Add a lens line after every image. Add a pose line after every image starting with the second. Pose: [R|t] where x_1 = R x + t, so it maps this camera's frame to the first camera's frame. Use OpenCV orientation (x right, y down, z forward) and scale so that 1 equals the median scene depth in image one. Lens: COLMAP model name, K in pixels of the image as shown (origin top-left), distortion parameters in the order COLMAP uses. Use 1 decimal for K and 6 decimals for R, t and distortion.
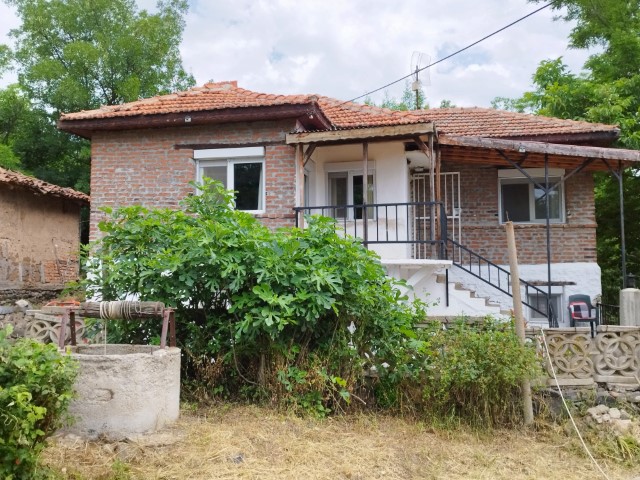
lens RADIAL K [[605.8, 0, 315.1], [0, 605.8, 237.5], [0, 0, 1]] dist [-0.000624, 0.000000]
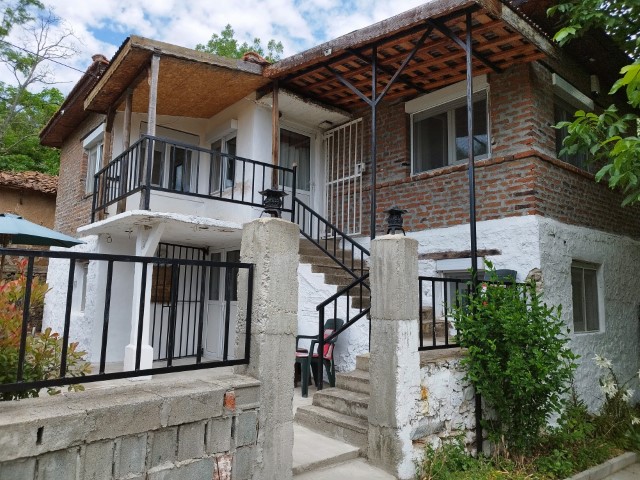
lens RADIAL K [[461.4, 0, 321.5], [0, 461.4, 240.3], [0, 0, 1]] dist [-0.002034, 0.000619]
pose [[0.801046, -0.057588, -0.595826, 0.576029], [0.022632, 0.997564, -0.065990, 0.092966], [0.598174, 0.039377, 0.800398, 0.533801]]
